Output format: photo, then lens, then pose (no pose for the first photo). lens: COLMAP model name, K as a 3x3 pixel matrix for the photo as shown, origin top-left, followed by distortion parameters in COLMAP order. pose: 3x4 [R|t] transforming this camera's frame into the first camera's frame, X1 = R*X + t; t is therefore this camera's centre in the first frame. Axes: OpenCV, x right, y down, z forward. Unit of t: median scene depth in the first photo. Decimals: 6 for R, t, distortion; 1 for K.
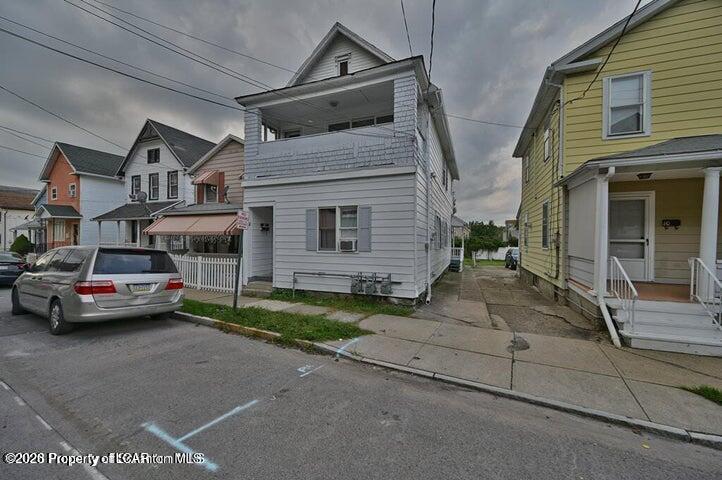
lens RADIAL K [[287.9, 0, 360.5], [0, 287.9, 241.2], [0, 0, 1]] dist [0.001881, 0.000476]
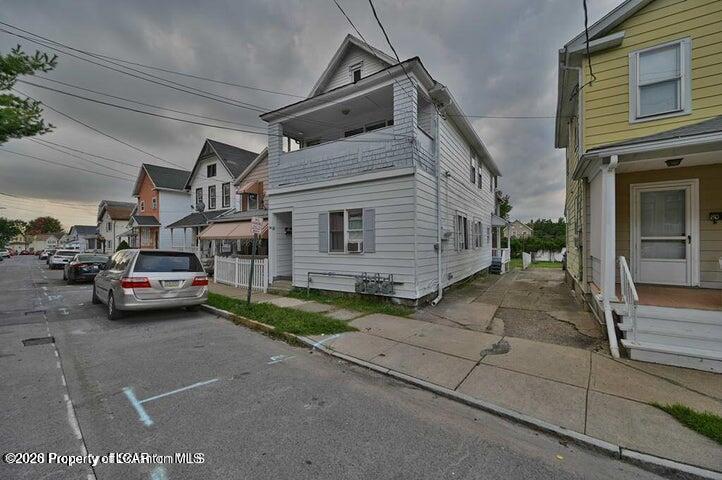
lens RADIAL K [[287.9, 0, 360.1], [0, 287.9, 241.2], [0, 0, 1]] dist [0.001881, 0.000476]
pose [[0.980677, -0.013439, -0.195172, 0.210986], [0.012250, 0.999898, -0.007302, 0.002653], [0.195250, 0.004770, 0.980742, -0.020074]]
